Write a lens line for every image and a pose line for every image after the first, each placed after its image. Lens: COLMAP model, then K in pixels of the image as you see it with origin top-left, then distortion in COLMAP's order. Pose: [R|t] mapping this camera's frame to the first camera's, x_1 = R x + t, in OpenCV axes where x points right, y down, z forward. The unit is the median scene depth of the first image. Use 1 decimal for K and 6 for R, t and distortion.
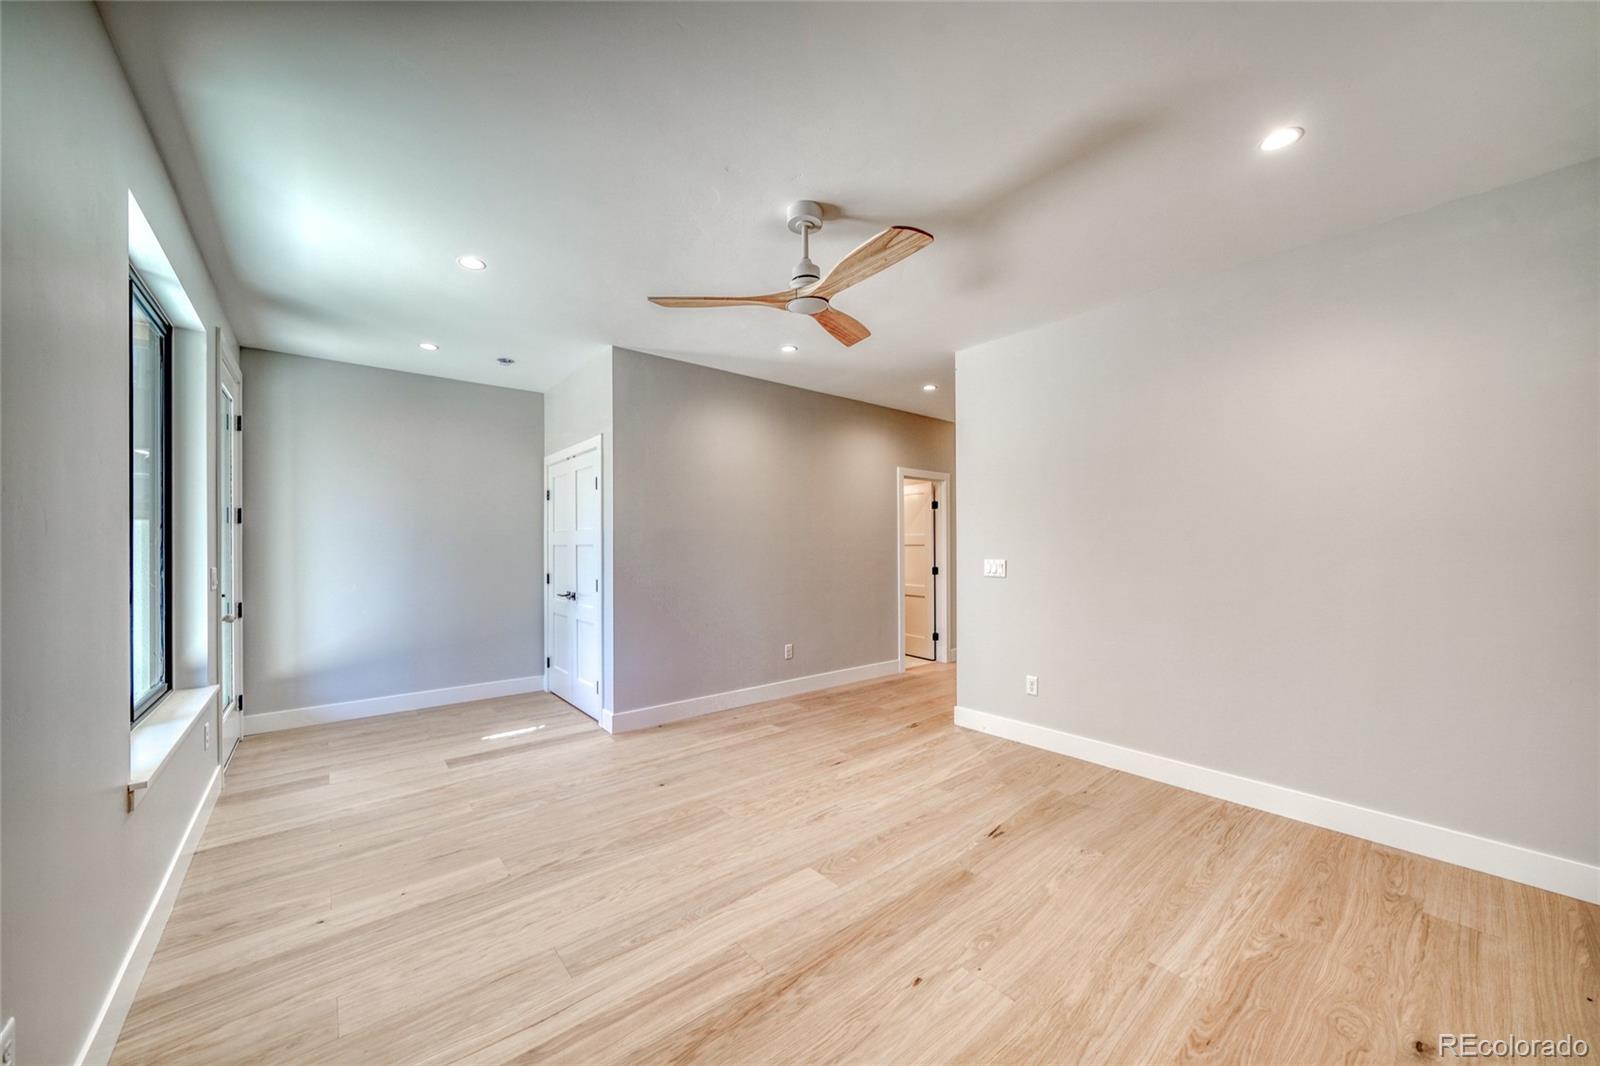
lens RADIAL K [[582.9, 0, 800.8], [0, 582.9, 542.4], [0, 0, 1]] dist [-0.010793, -0.000155]
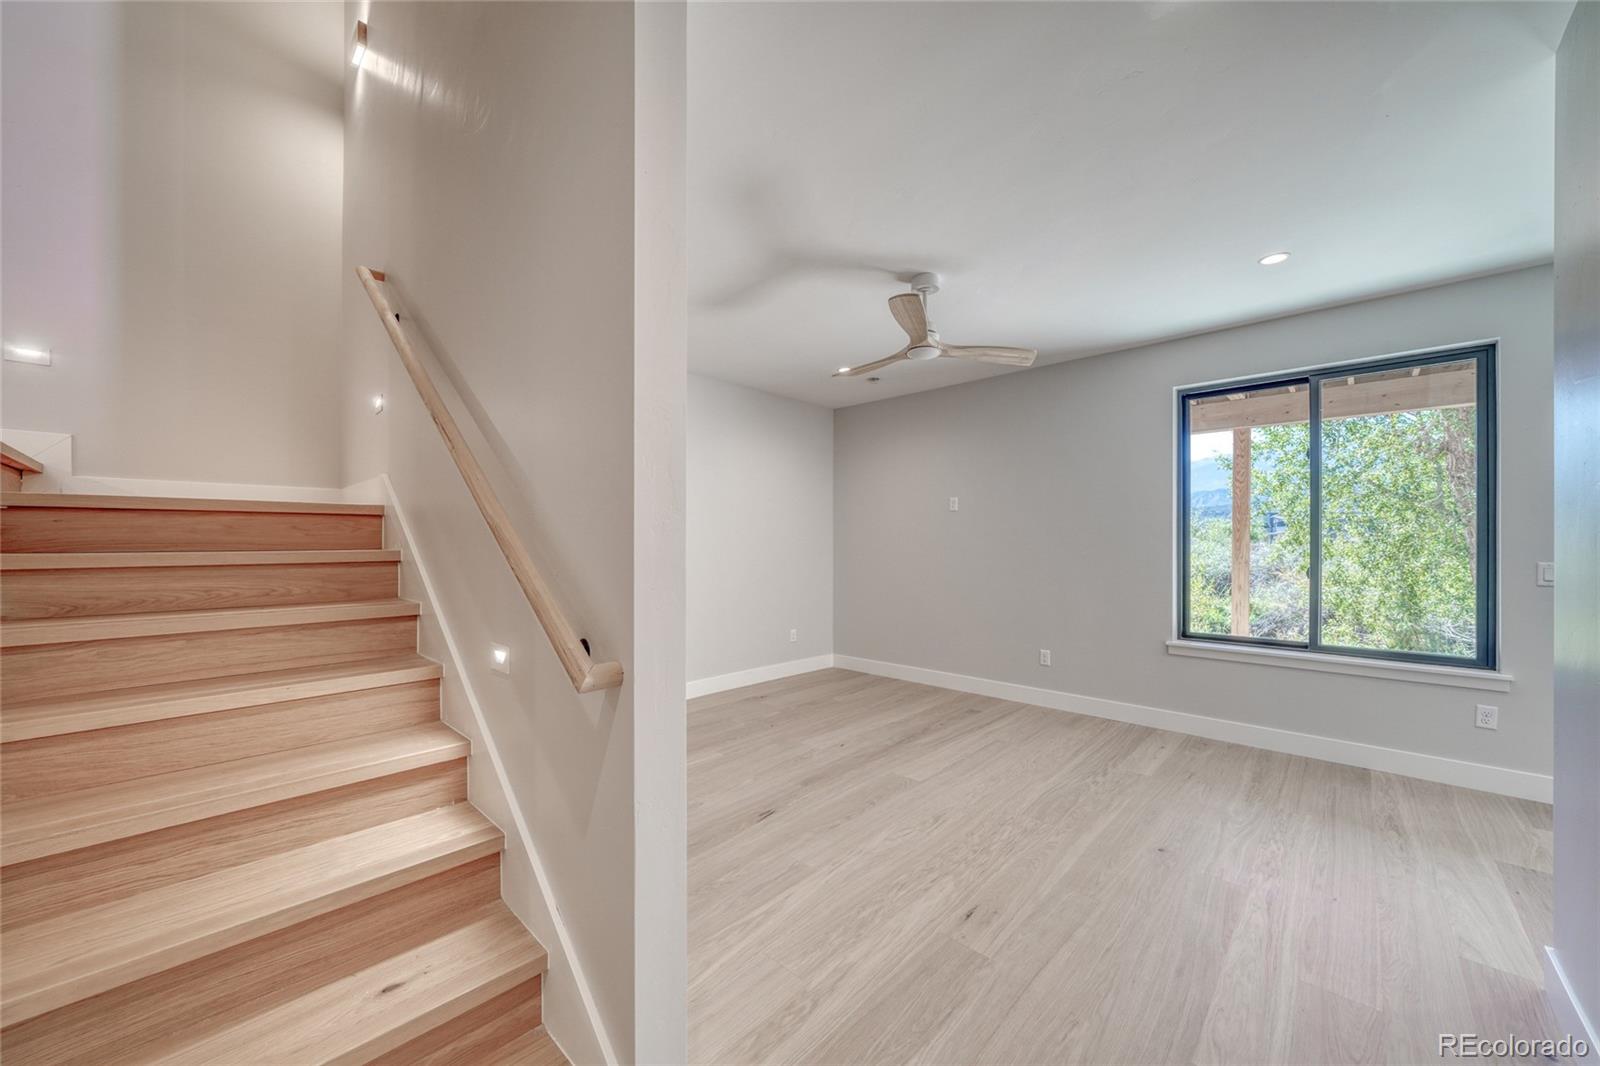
lens RADIAL K [[582.9, 0, 801.5], [0, 582.9, 543.2], [0, 0, 1]] dist [-0.010793, -0.000155]
pose [[-0.993405, 0.006470, -0.114472, 0.378681], [0.006804, 0.999974, -0.002527, 0.006552], [0.114453, -0.003290, -0.993423, 2.000432]]
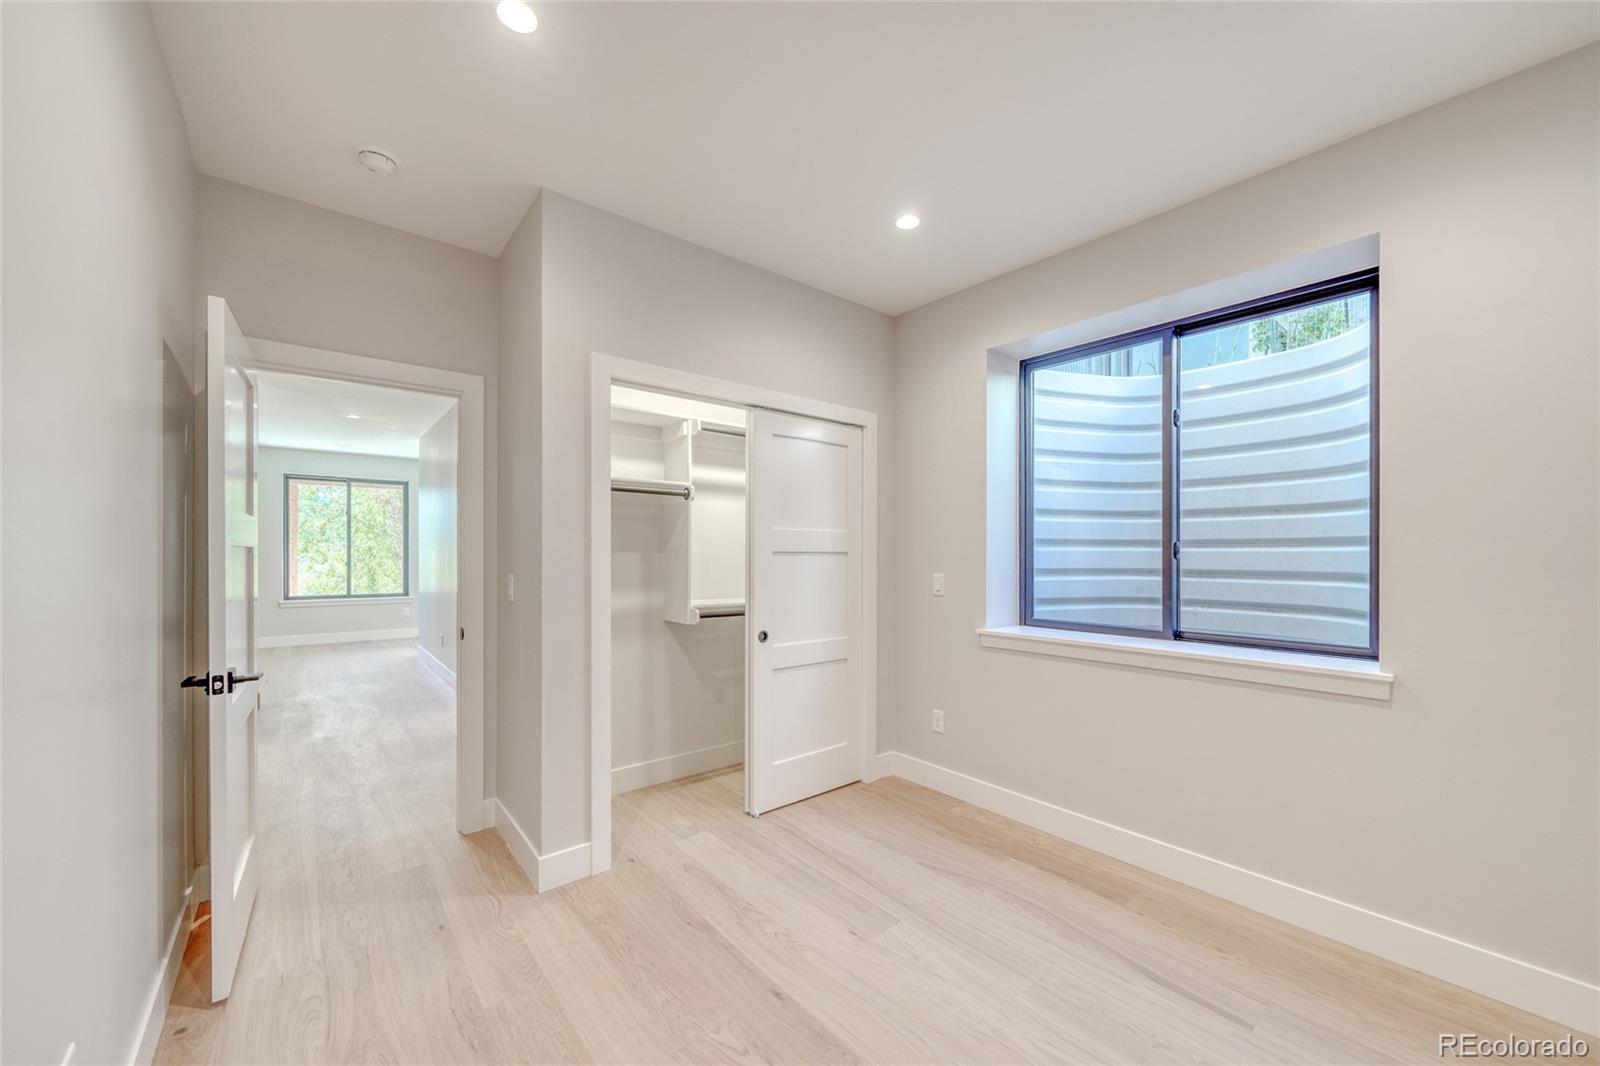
lens RADIAL K [[582.9, 0, 779.2], [0, 582.9, 554.2], [0, 0, 1]] dist [-0.010793, -0.000155]
pose [[-0.008381, 0.009022, -0.999924, 2.137436], [0.000830, 0.999959, 0.009015, -0.001125], [0.999965, -0.000755, -0.008388, 3.148498]]
